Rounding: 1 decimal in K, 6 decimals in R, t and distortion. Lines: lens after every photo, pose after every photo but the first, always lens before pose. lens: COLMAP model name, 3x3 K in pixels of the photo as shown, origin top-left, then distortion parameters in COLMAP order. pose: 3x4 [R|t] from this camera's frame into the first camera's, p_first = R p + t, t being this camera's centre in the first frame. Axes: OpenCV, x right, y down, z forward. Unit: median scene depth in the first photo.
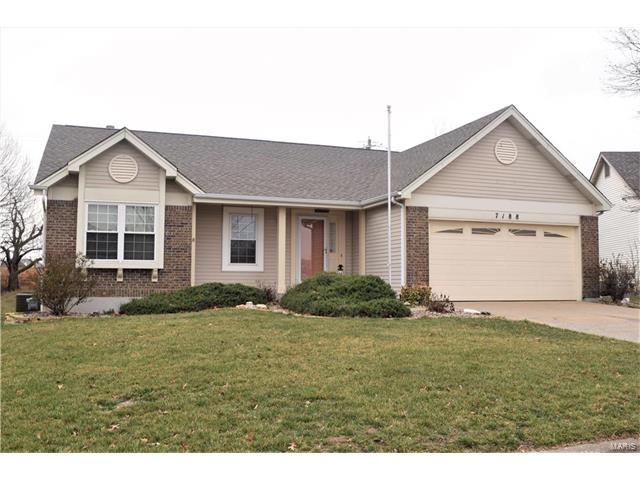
lens RADIAL K [[653.2, 0, 320.0], [0, 653.2, 240.0], [0, 0, 1]] dist [-0.108436, -0.001876]
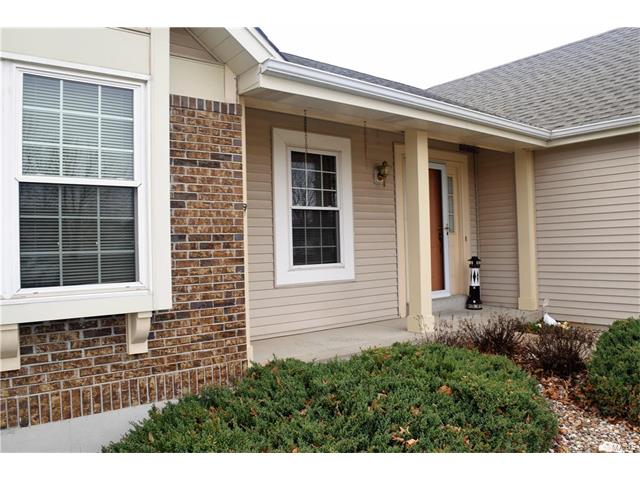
lens RADIAL K [[505.8, 0, 320.0], [0, 505.8, 240.0], [0, 0, 1]] dist [-0.103065, 0.006537]
pose [[0.948551, -0.024707, 0.315658, -0.242185], [0.008247, 0.998540, 0.053375, 0.002673], [-0.316516, -0.048026, 0.947370, 0.754425]]
